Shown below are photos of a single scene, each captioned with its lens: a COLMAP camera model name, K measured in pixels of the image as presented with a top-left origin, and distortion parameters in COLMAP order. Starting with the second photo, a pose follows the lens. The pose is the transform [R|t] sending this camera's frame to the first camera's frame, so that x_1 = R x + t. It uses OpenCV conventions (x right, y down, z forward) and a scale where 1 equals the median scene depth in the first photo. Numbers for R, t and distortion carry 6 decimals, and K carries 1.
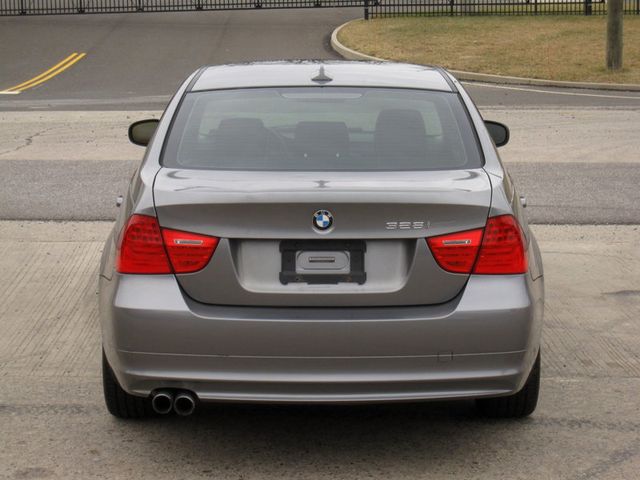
lens RADIAL K [[1496.0, 0, 320.0], [0, 1496.0, 240.0], [0, 0, 1]] dist [-0.082441, -0.486995]
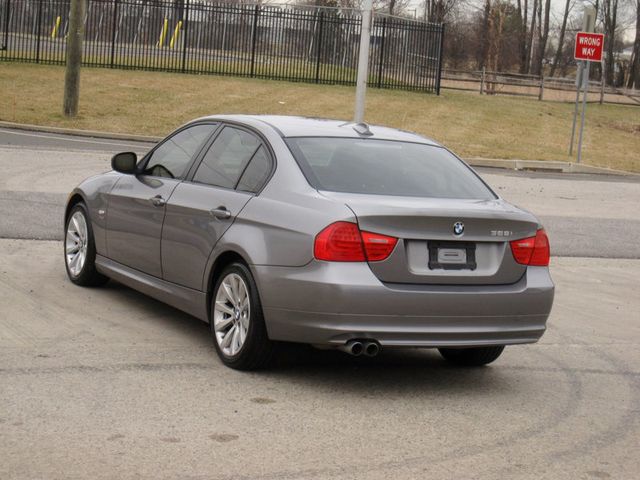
lens RADIAL K [[1496.0, 0, 320.0], [0, 1496.0, 240.0], [0, 0, 1]] dist [-0.082441, -0.486995]
pose [[0.888776, 0.025109, 0.457654, -0.703649], [-0.012019, 0.999432, -0.031492, 0.041583], [-0.458184, 0.022489, 0.888573, -0.265500]]
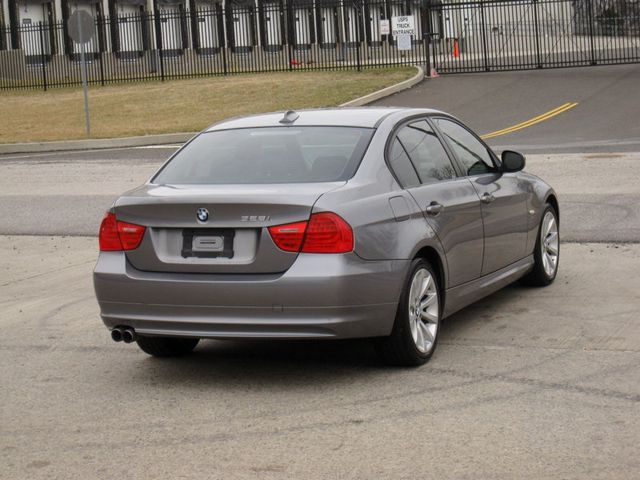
lens RADIAL K [[1496.0, 0, 320.0], [0, 1496.0, 240.0], [0, 0, 1]] dist [-0.082441, -0.486995]
pose [[0.912007, 0.003498, -0.410160, 0.609796], [-0.017276, 0.999404, -0.029889, 0.046048], [0.409810, 0.034345, 0.911524, -0.270231]]
